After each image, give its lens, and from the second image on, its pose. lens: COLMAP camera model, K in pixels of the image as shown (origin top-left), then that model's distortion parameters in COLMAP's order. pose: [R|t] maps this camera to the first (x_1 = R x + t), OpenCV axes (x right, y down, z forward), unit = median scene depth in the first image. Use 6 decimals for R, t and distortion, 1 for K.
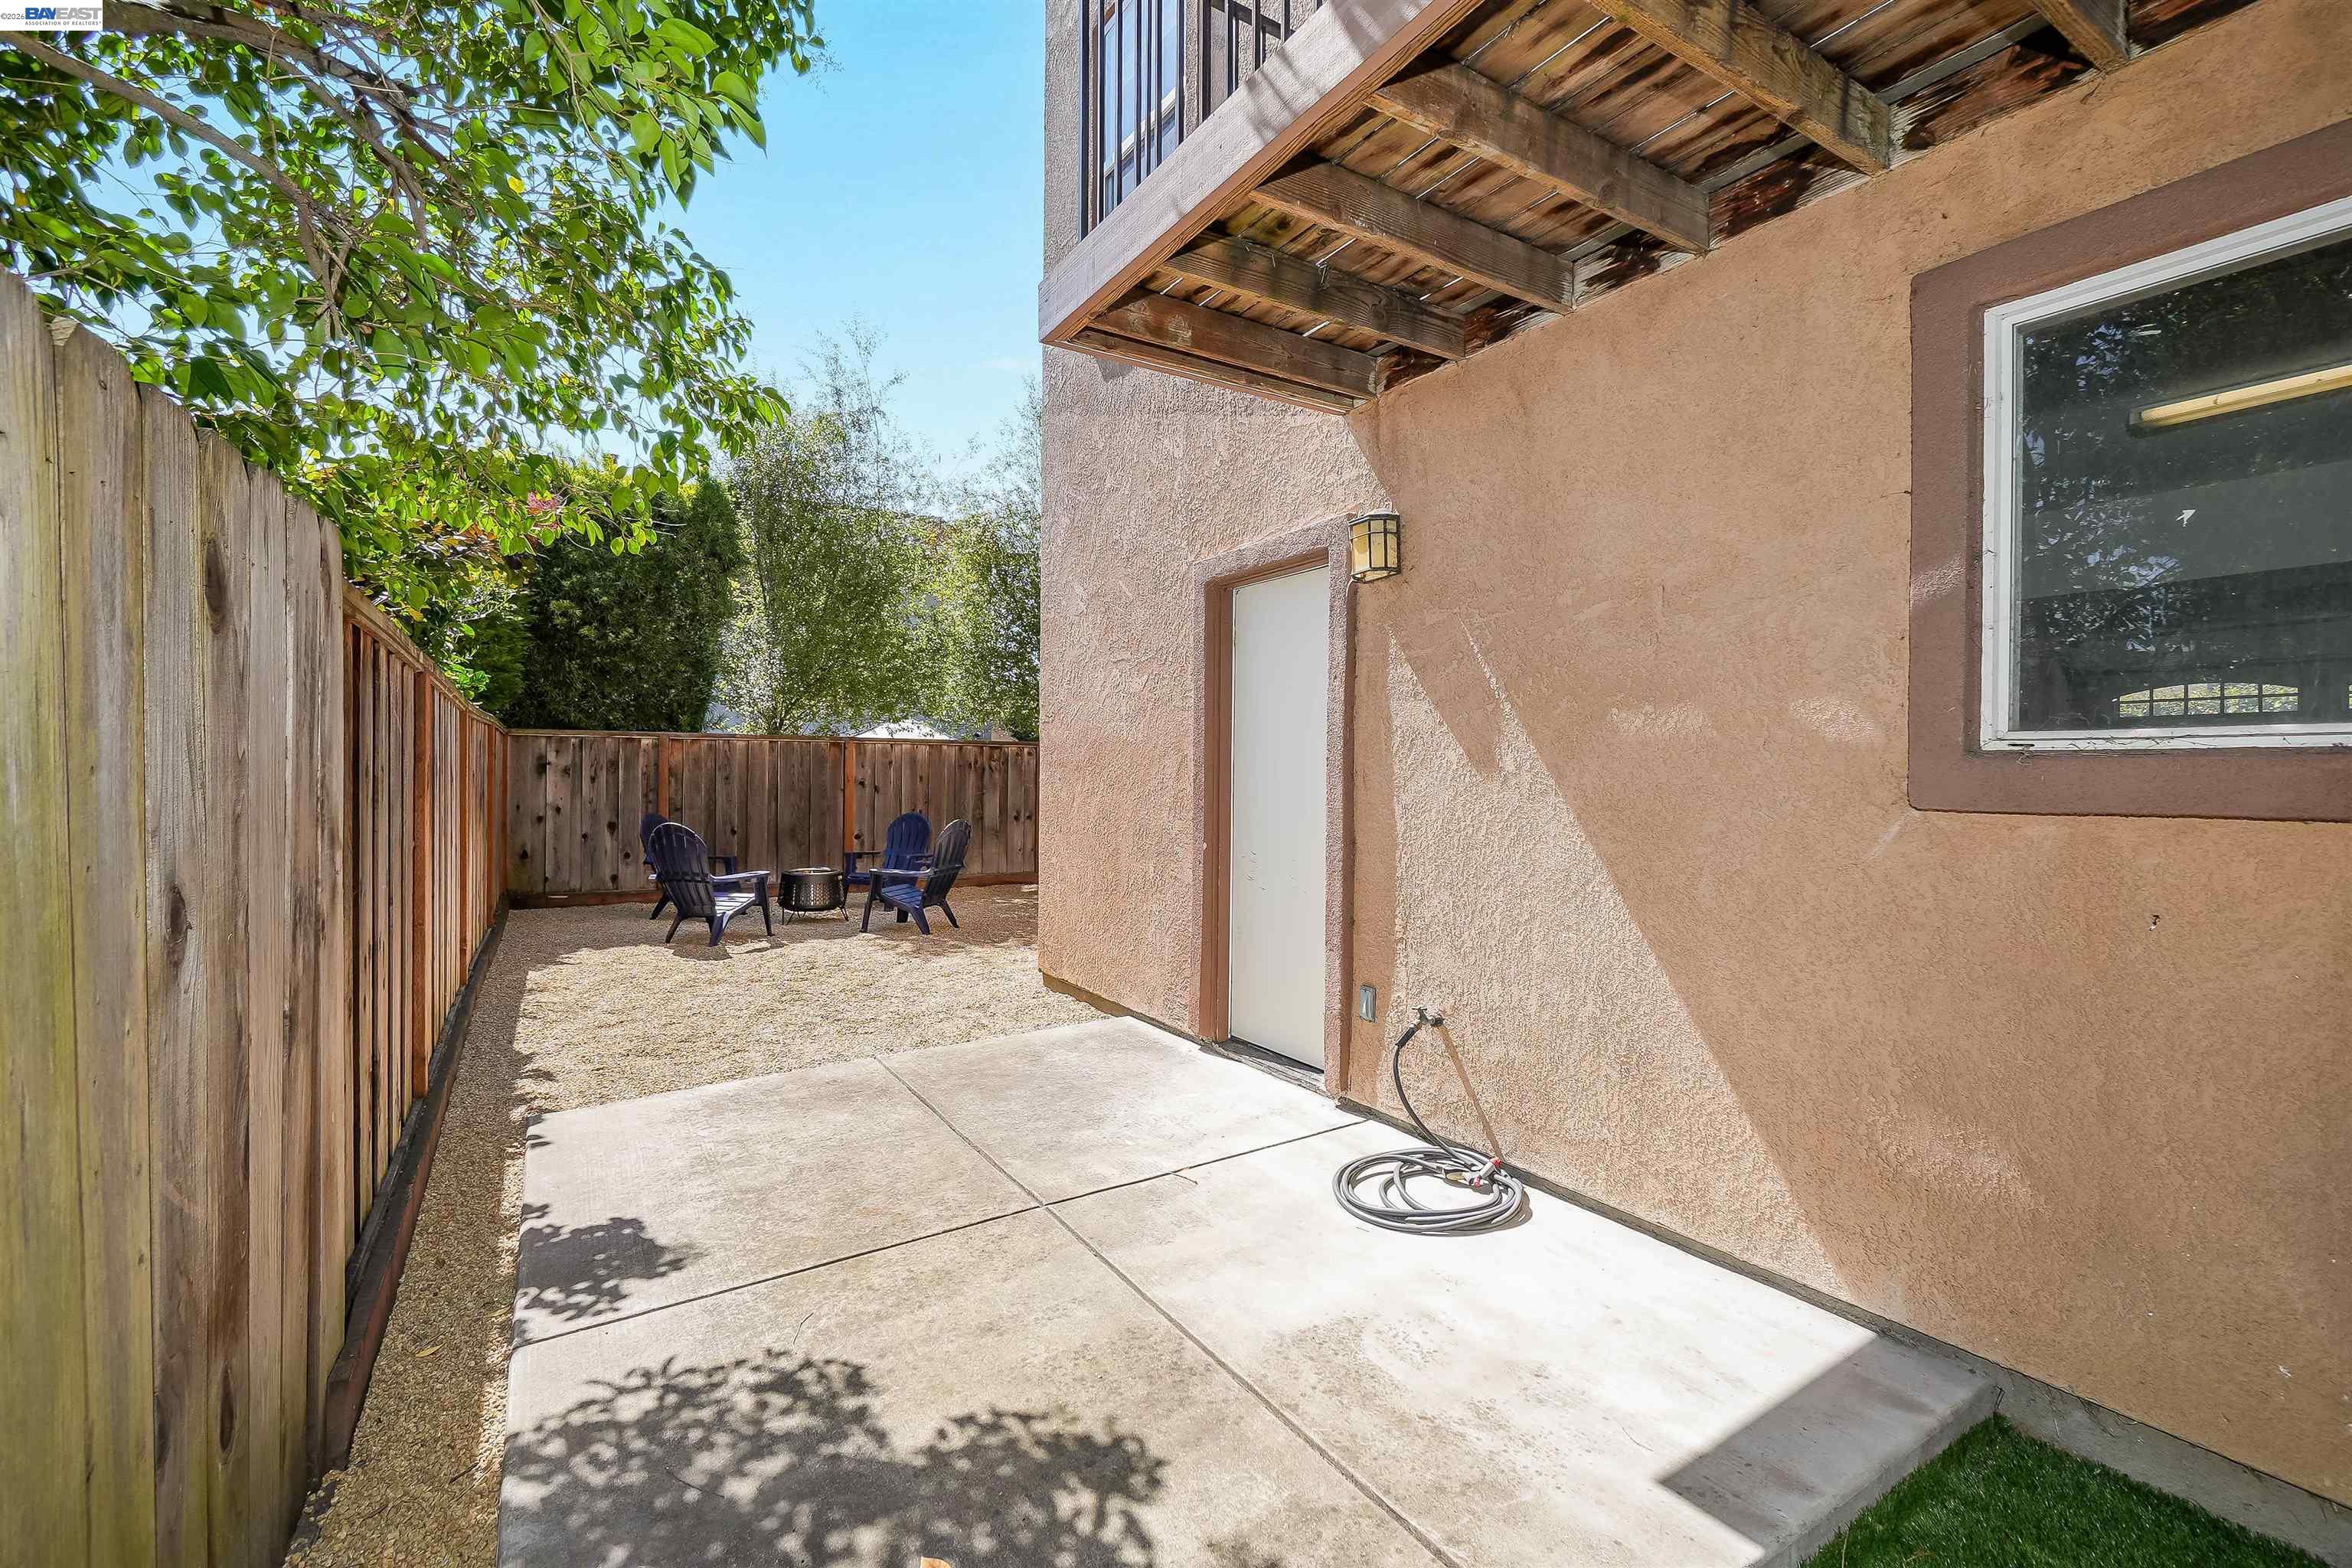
lens RADIAL K [[1043.6, 0, 1147.3], [0, 1043.6, 789.6], [0, 0, 1]] dist [0.029426, 0.005438]
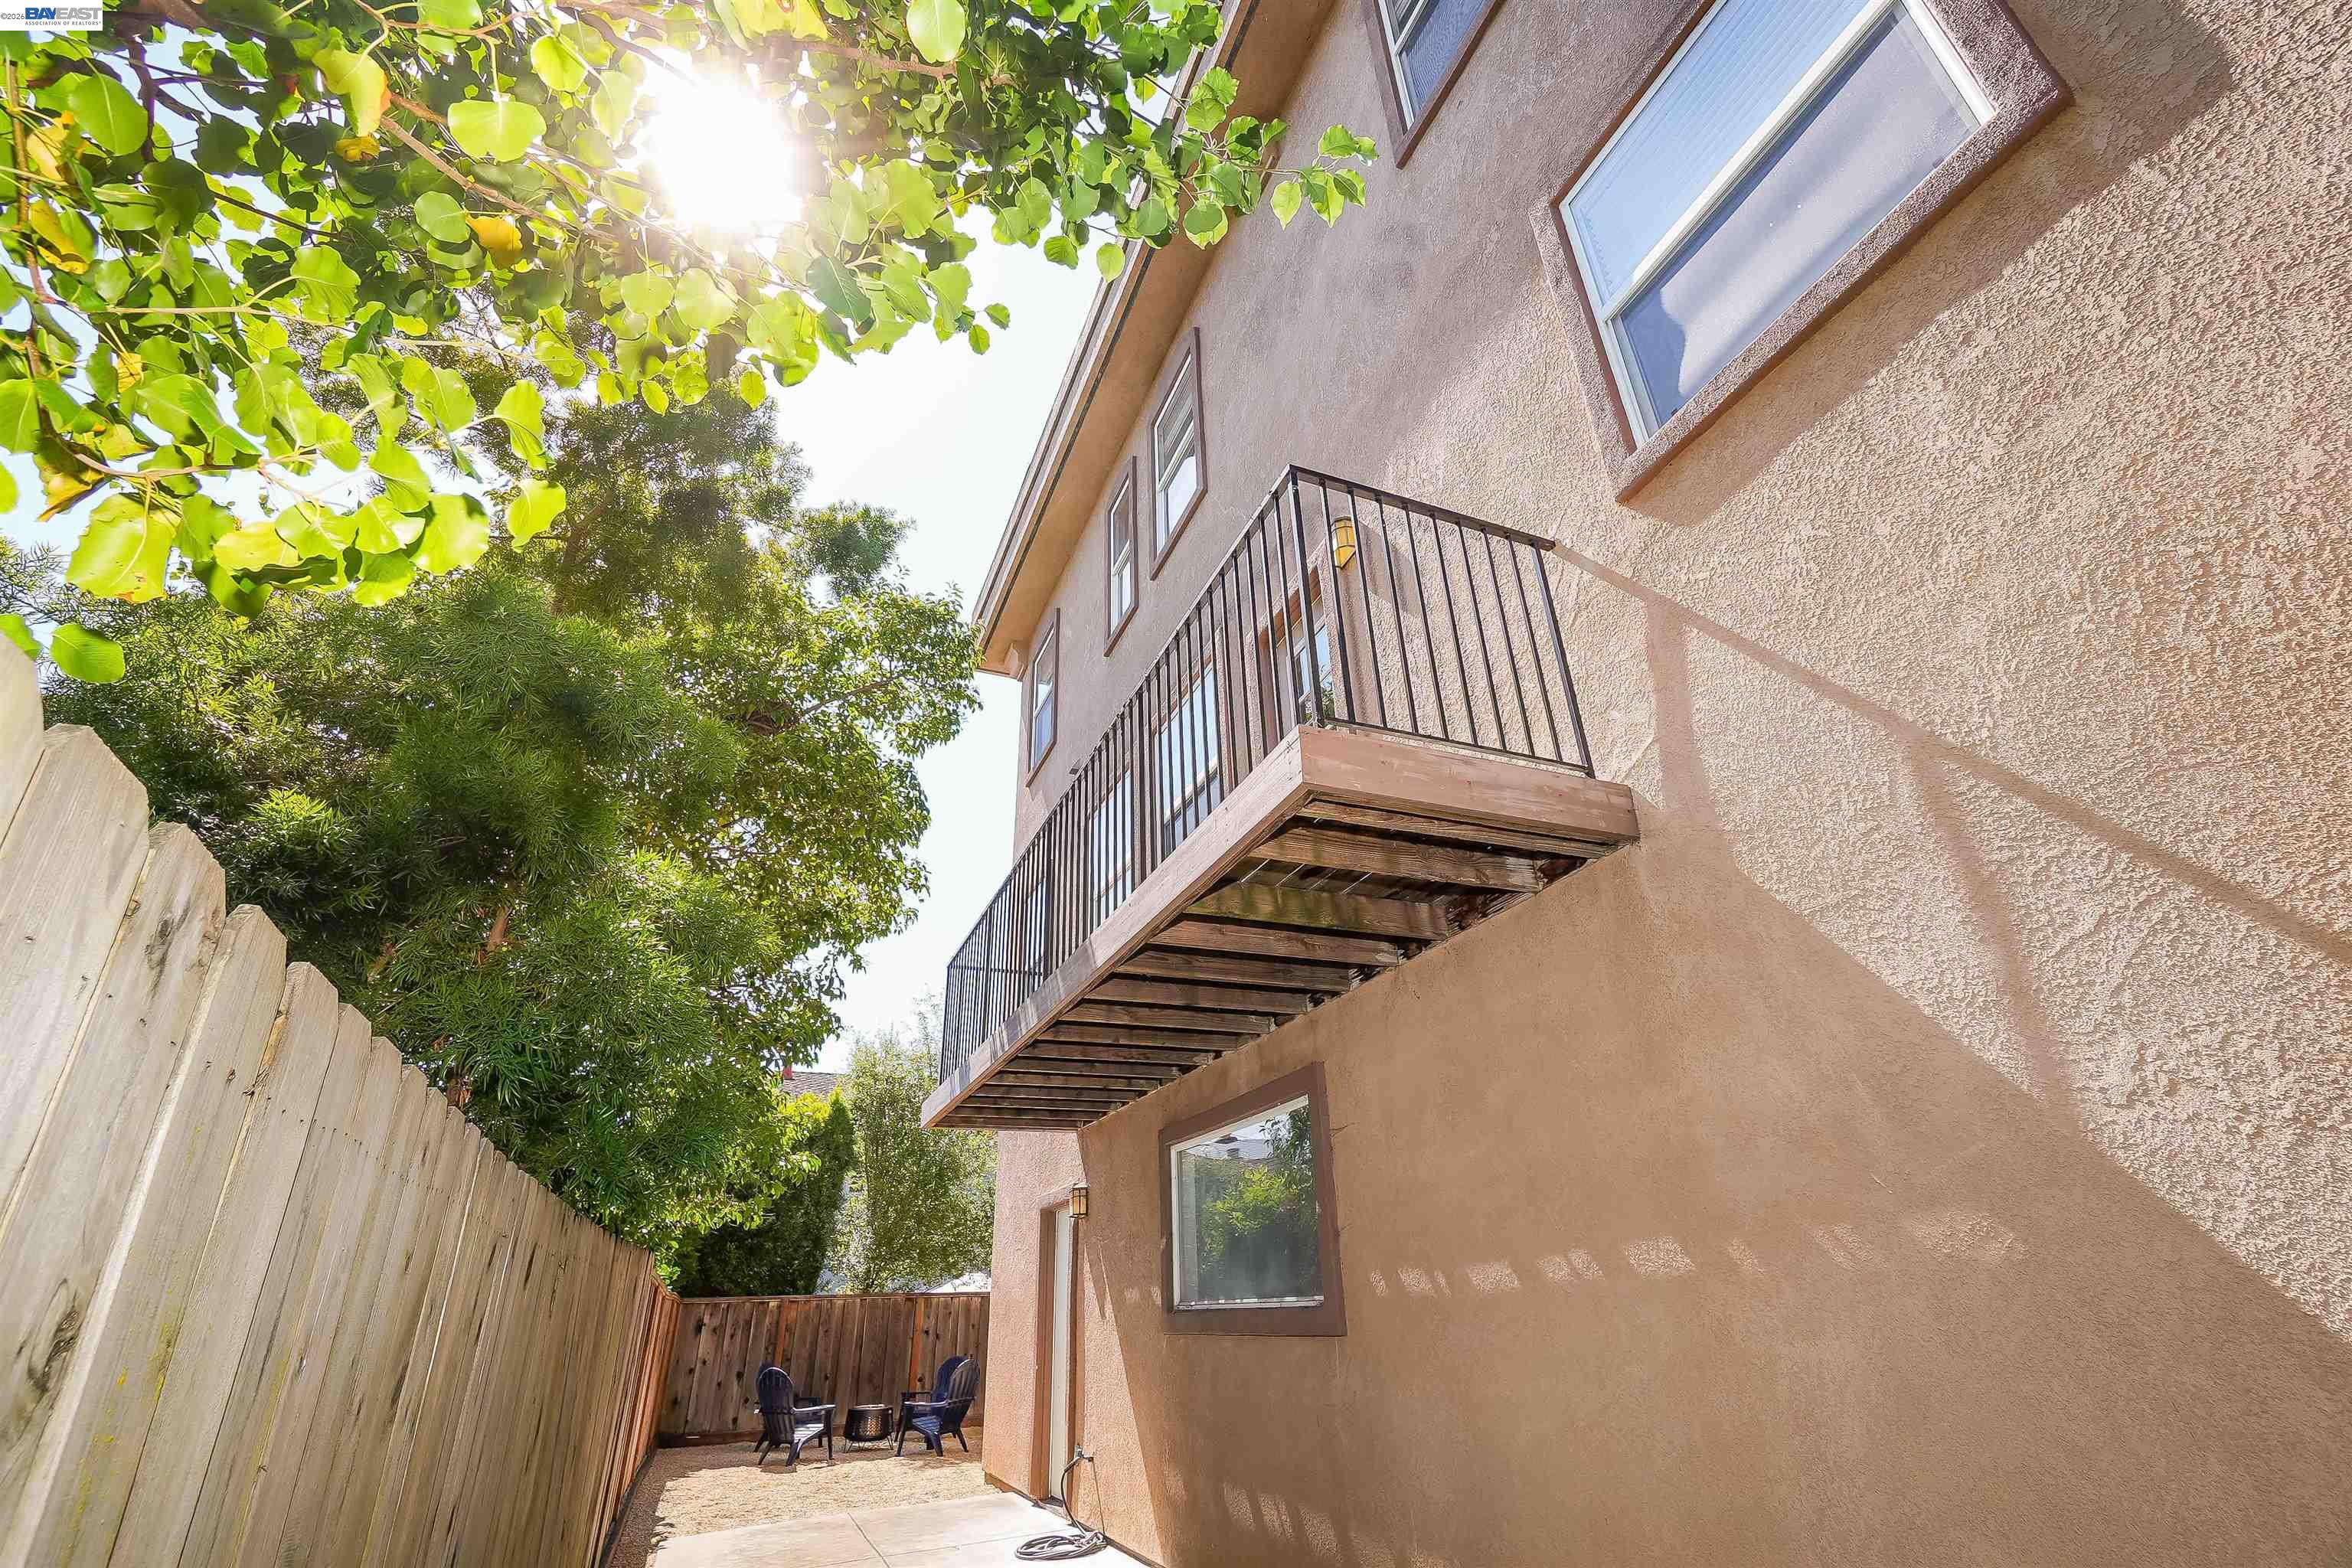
lens RADIAL K [[1032.4, 0, 1182.1], [0, 1032.4, 776.1], [0, 0, 1]] dist [-0.014620, 0.005262]
pose [[0.991169, -0.092752, -0.094764, 0.248227], [0.037269, 0.880702, -0.472203, 0.000621], [0.127256, 0.464501, 0.876381, -0.434599]]
